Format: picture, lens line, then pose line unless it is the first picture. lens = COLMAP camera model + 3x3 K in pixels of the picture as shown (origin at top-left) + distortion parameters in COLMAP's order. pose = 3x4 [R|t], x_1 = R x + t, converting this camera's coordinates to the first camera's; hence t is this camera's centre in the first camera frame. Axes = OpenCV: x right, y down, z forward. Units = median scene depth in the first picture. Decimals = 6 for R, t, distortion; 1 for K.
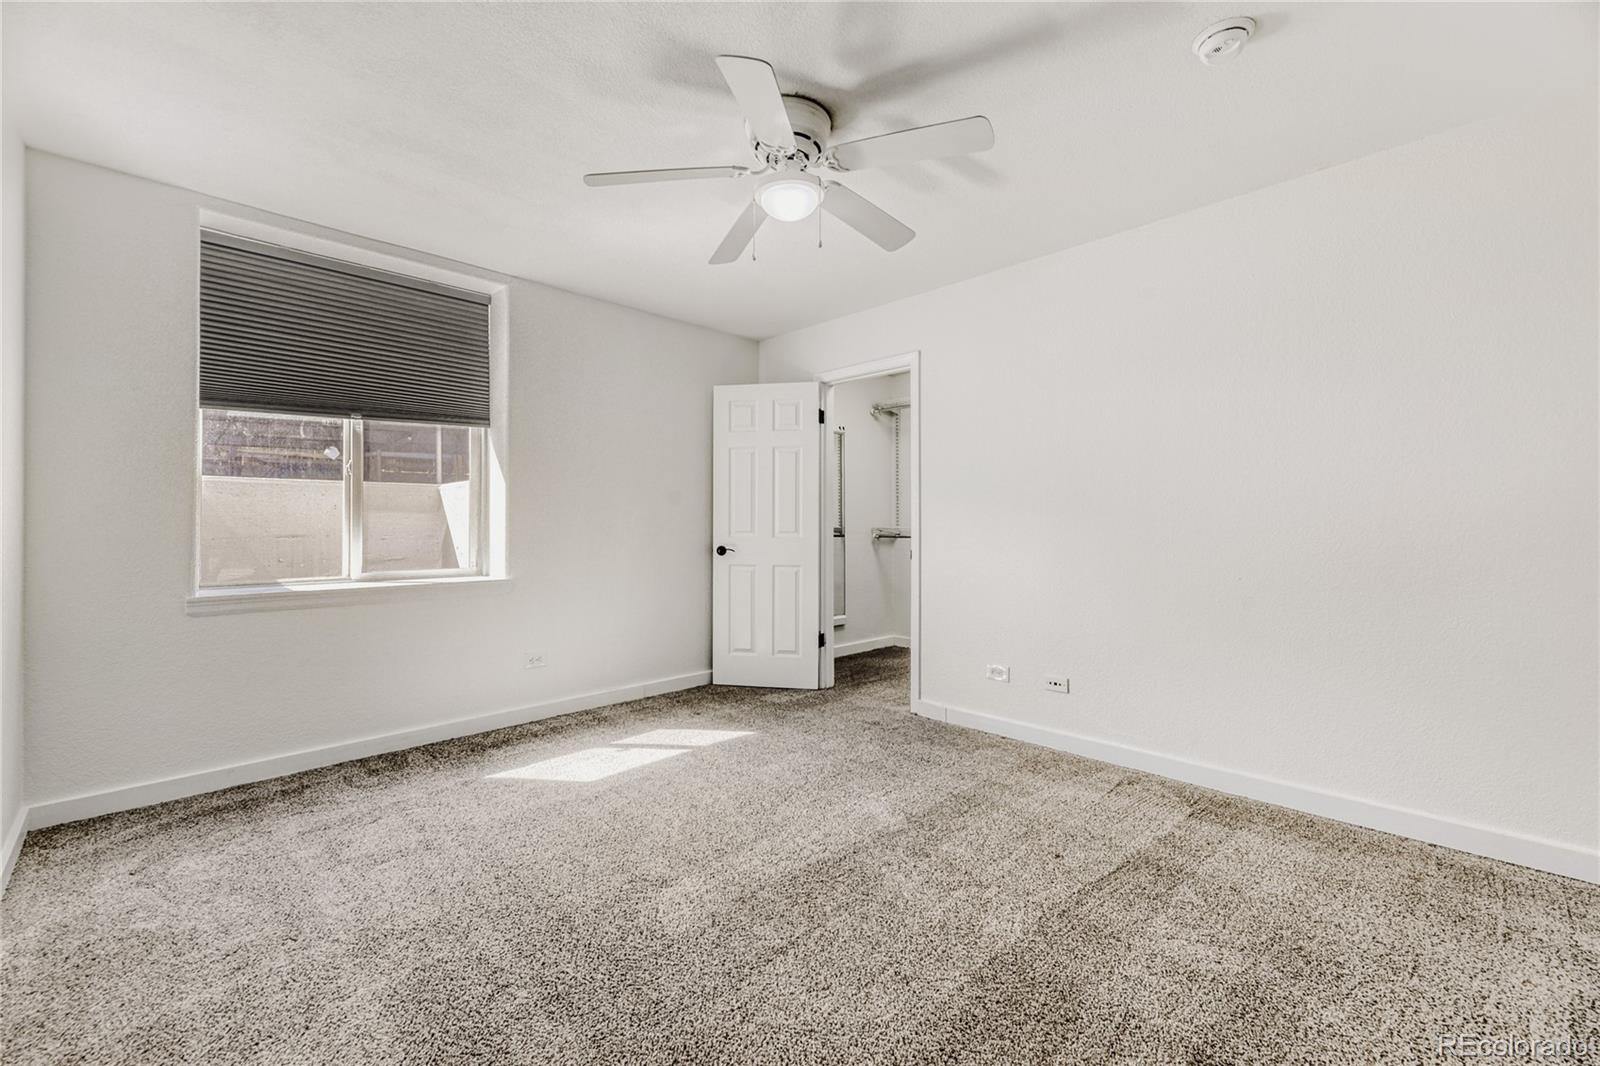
lens RADIAL K [[661.2, 0, 811.4], [0, 661.2, 521.8], [0, 0, 1]] dist [0.007818, -0.002737]
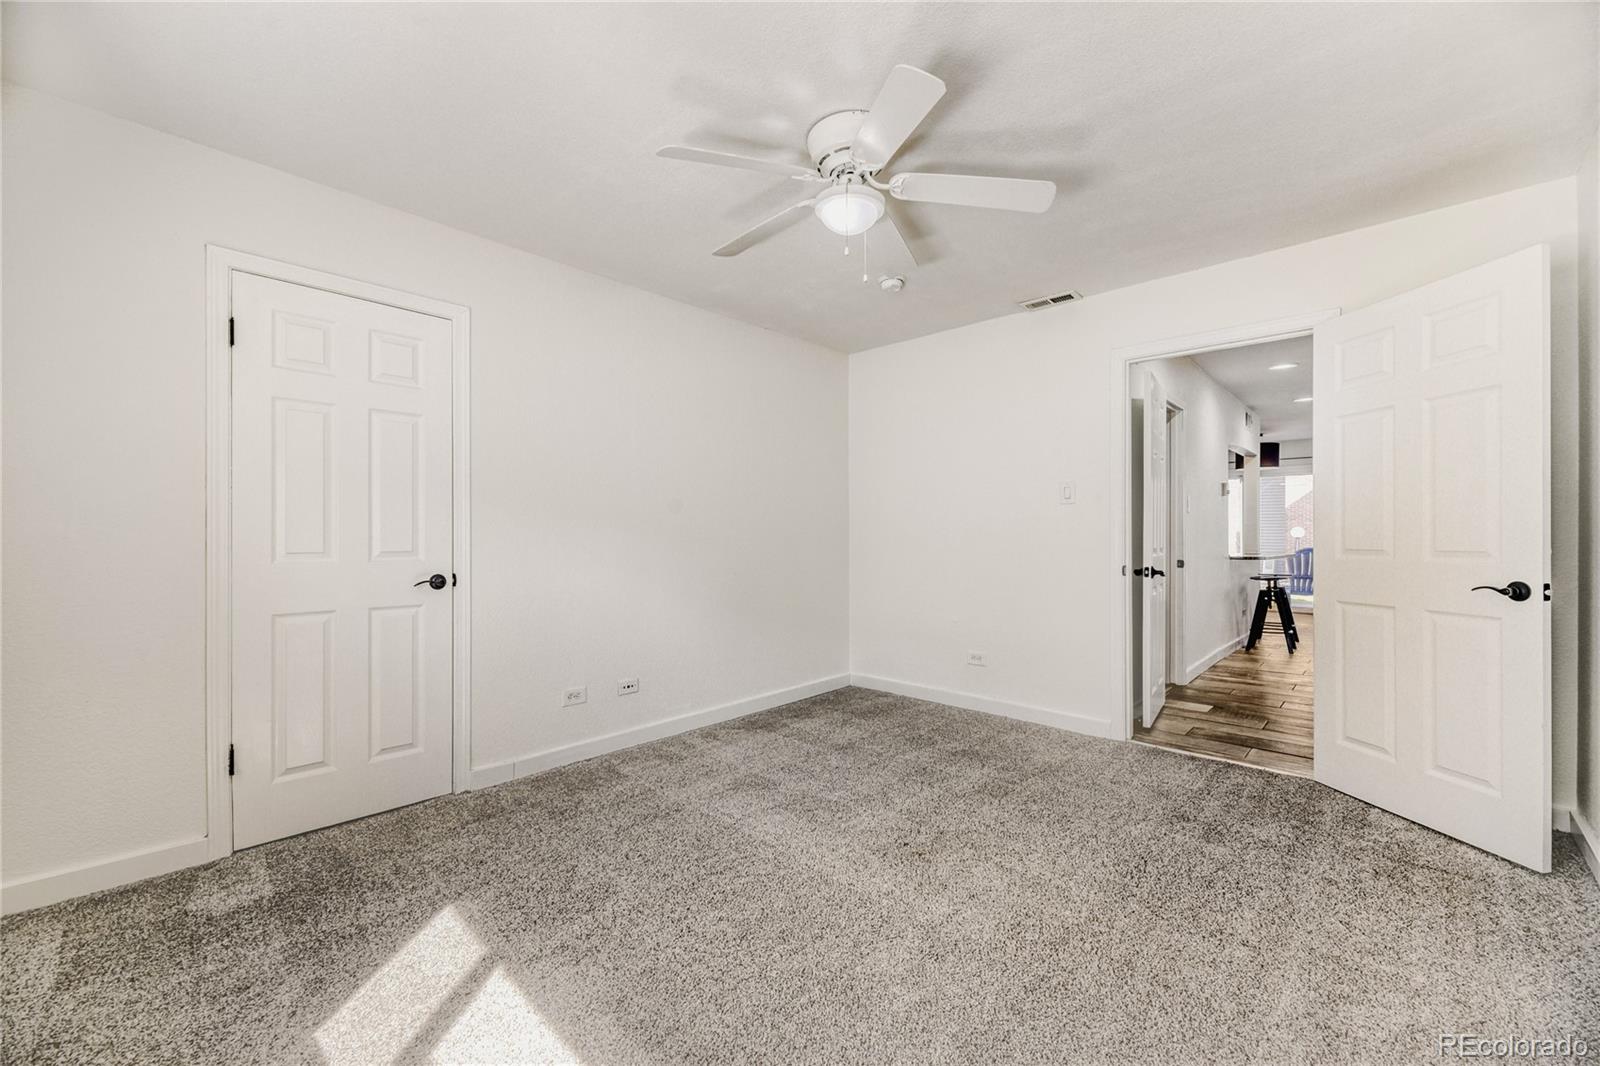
lens RADIAL K [[661.2, 0, 808.0], [0, 661.2, 536.6], [0, 0, 1]] dist [0.007818, -0.002737]
pose [[-0.042224, -0.001870, 0.999106, -0.714453], [0.008738, 0.999959, 0.002240, 0.008994], [-0.999070, 0.008825, -0.042206, 0.781263]]
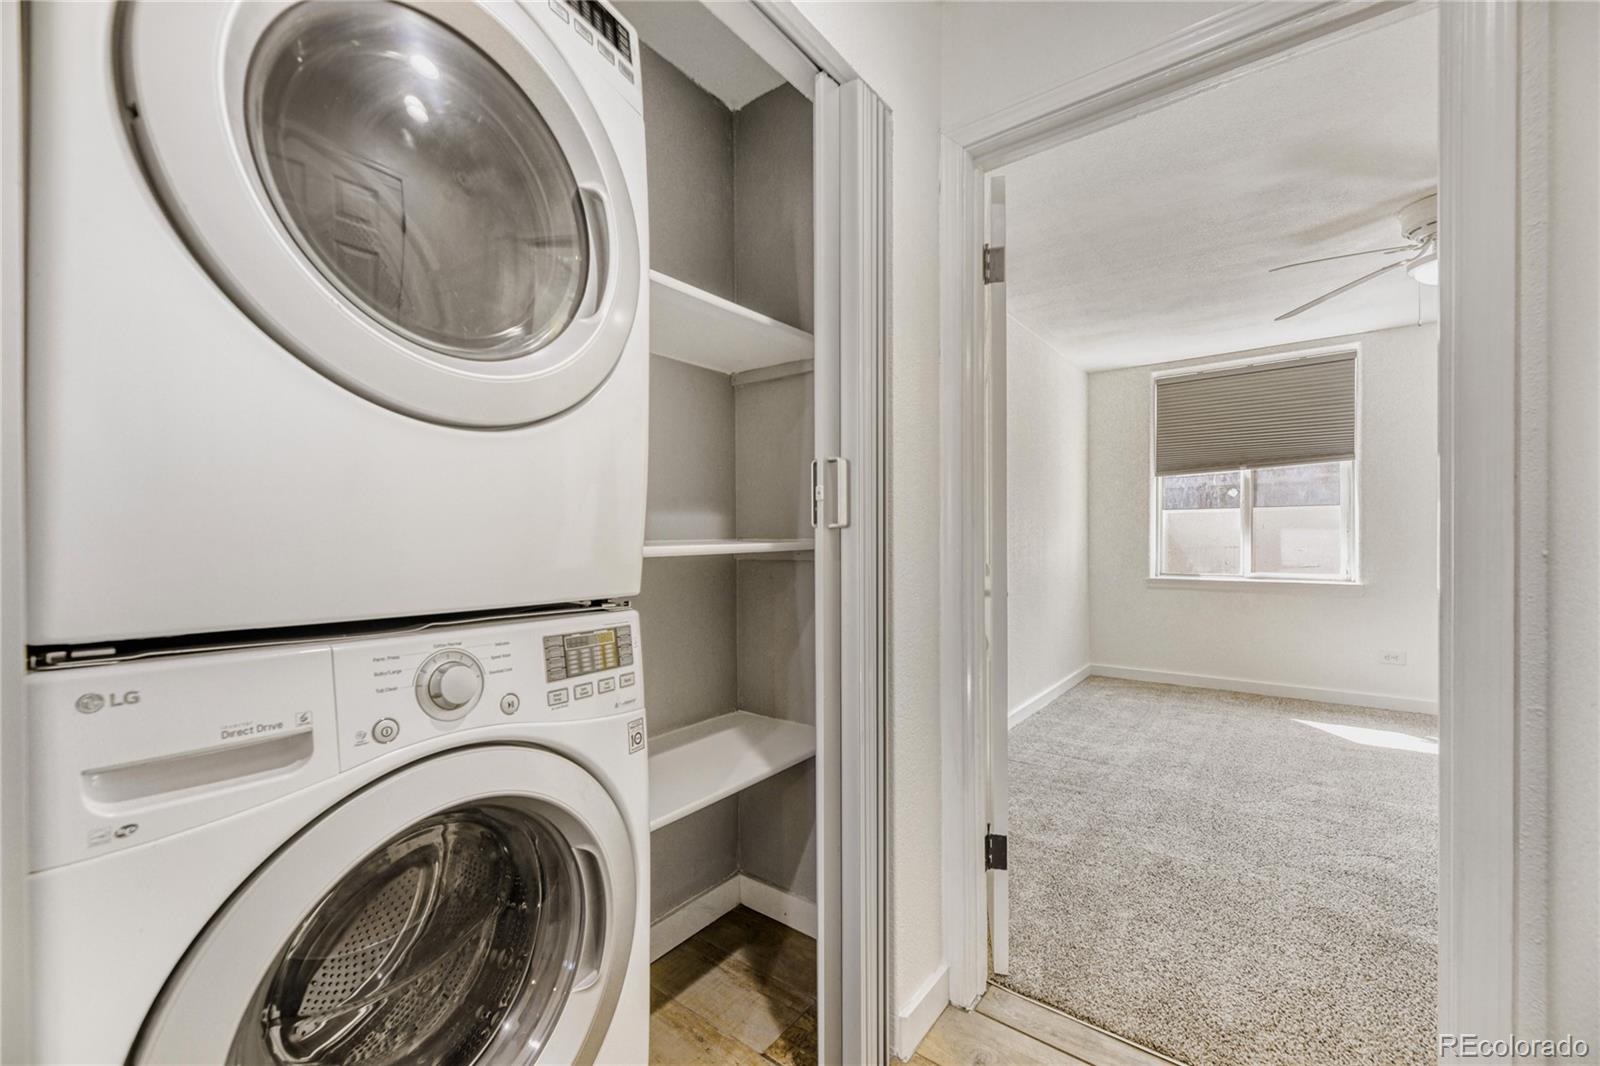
lens RADIAL K [[661.2, 0, 799.3], [0, 661.2, 538.5], [0, 0, 1]] dist [0.007818, -0.002737]
pose [[0.110926, -0.013335, -0.993739, 0.697524], [-0.002958, 0.999901, -0.013748, 0.025987], [0.993824, 0.004465, 0.110875, -0.174580]]
